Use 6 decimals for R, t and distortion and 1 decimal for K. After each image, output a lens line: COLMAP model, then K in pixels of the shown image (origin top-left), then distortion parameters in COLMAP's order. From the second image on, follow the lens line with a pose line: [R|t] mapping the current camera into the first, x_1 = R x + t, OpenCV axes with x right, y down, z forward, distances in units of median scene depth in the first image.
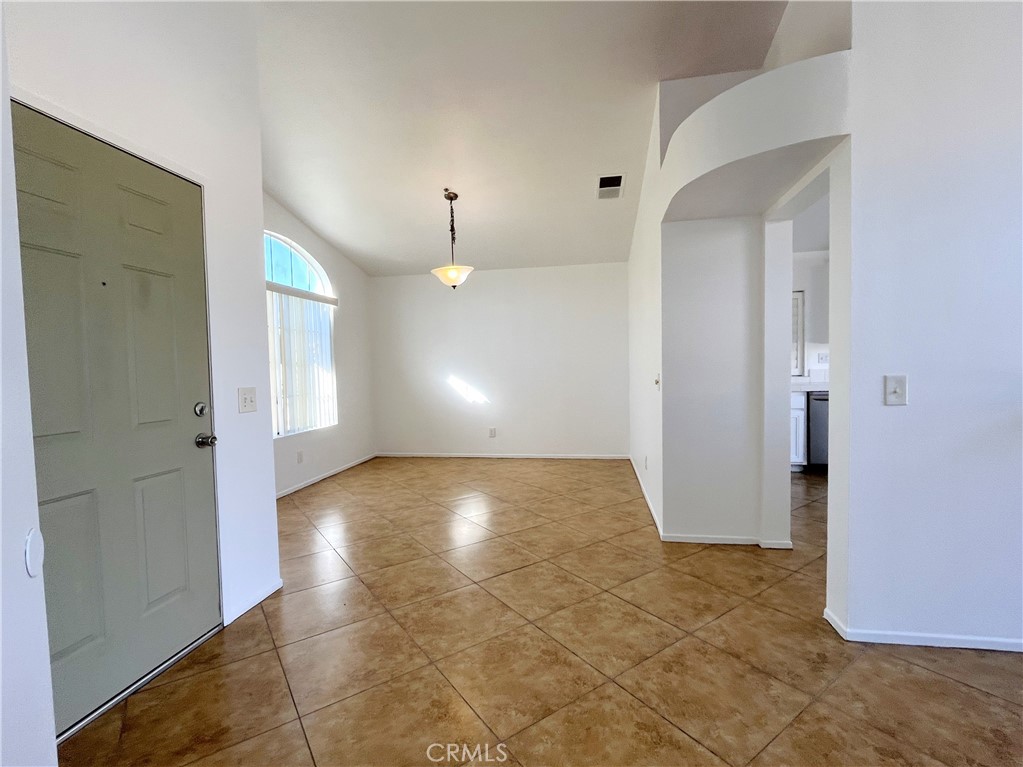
lens RADIAL K [[467.6, 0, 511.5], [0, 467.6, 383.5], [0, 0, 1]] dist [0.000987, 0.000015]
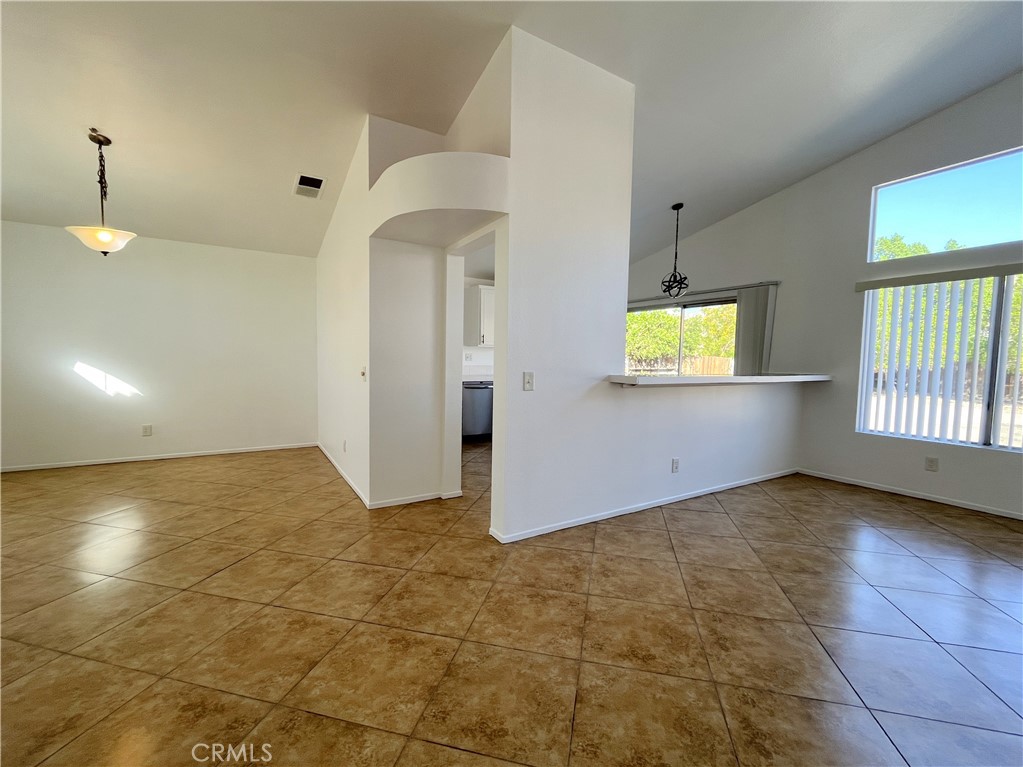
lens RADIAL K [[433.2, 0, 511.5], [0, 433.2, 383.5], [0, 0, 1]] dist [-0.000868, -0.000035]
pose [[0.751108, -0.003291, 0.660171, -0.176151], [-0.010252, 0.999809, 0.016649, -0.001240], [-0.660099, -0.019273, 0.750931, -0.065870]]
